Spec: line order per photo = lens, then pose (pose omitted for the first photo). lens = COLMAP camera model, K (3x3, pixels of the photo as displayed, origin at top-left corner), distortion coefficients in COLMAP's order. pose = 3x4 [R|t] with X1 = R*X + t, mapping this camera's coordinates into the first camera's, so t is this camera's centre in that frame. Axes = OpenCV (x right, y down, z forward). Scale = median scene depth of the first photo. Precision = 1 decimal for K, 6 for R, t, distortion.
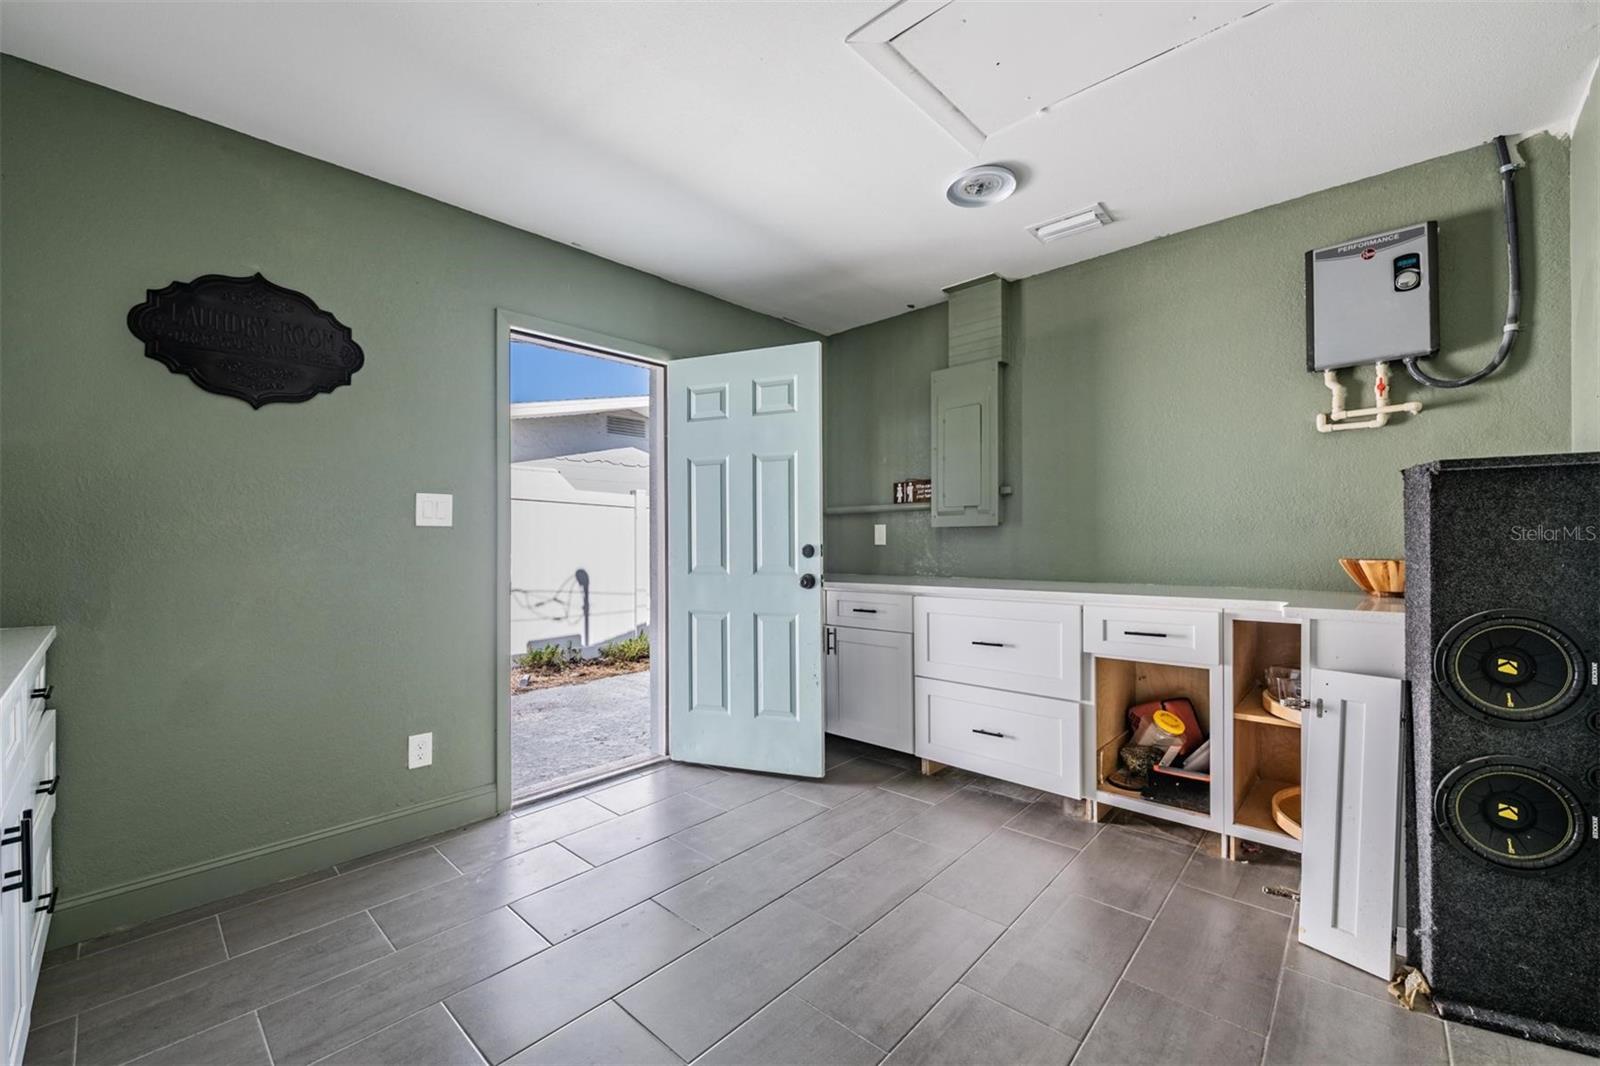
lens RADIAL K [[632.3, 0, 805.6], [0, 632.3, 534.1], [0, 0, 1]] dist [-0.008333, -0.001678]
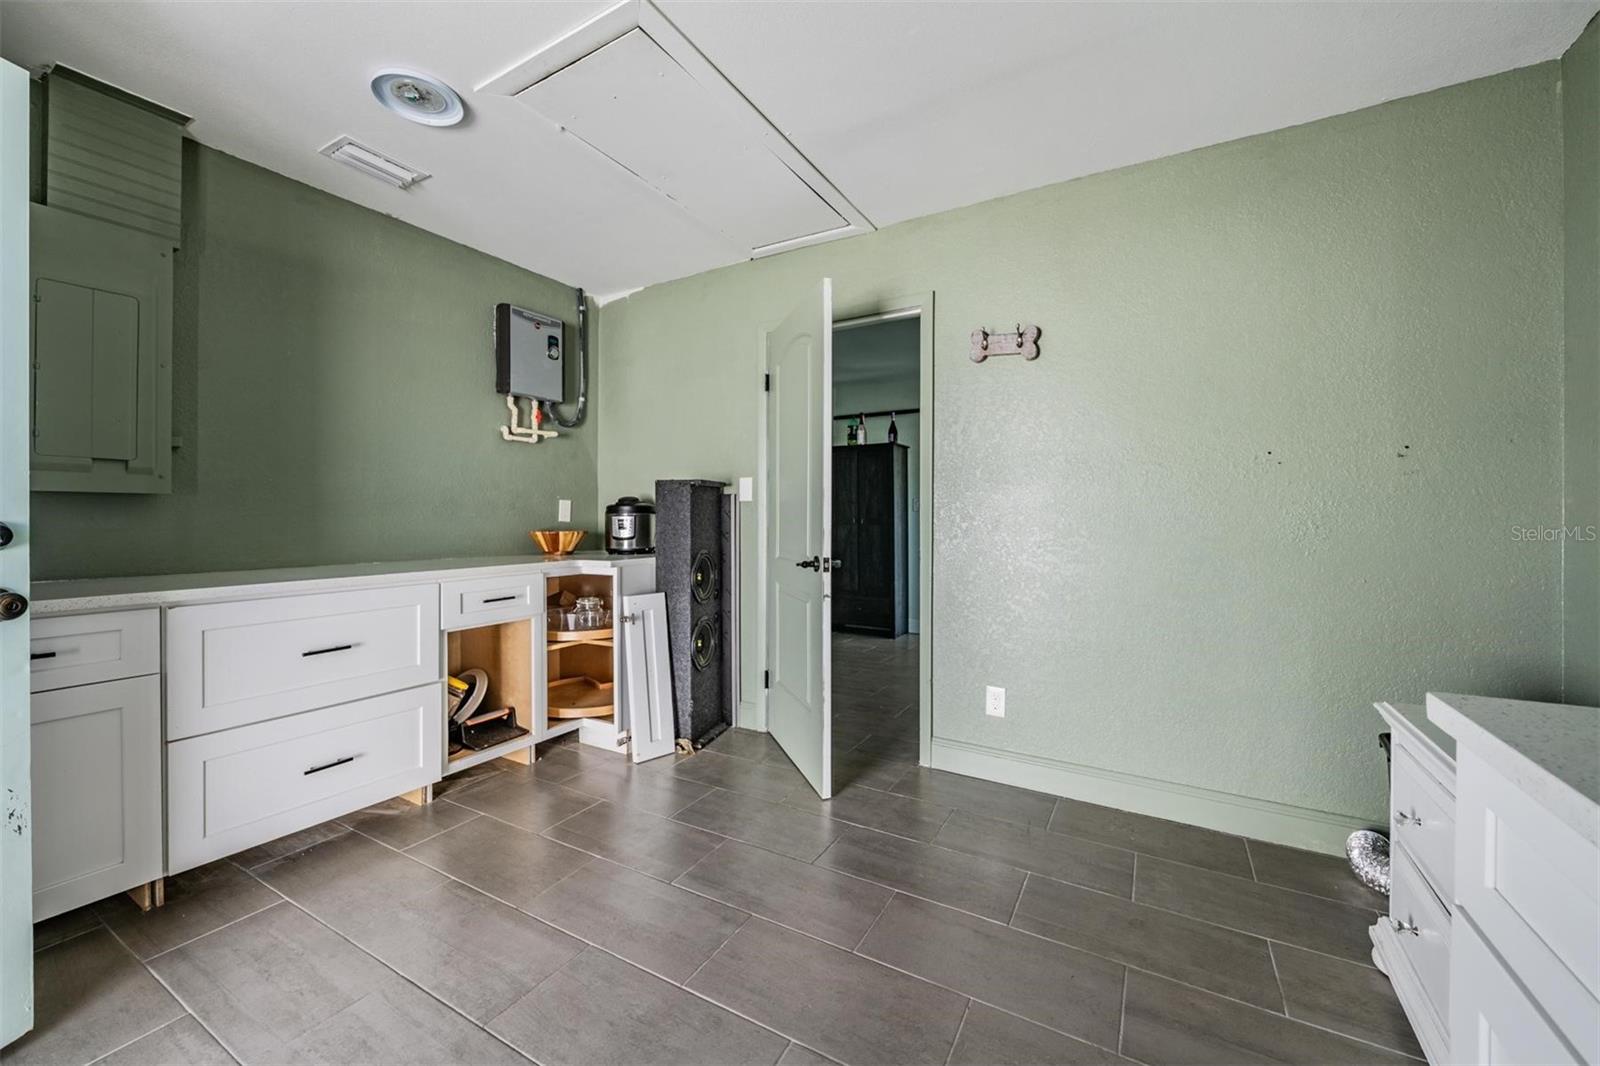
lens RADIAL K [[632.3, 0, 794.1], [0, 632.3, 523.4], [0, 0, 1]] dist [-0.008333, -0.001678]
pose [[-0.216653, -0.000563, 0.976248, -0.545365], [-0.010485, 0.999943, -0.001750, 0.013376], [-0.976192, -0.010615, -0.216647, 0.574723]]
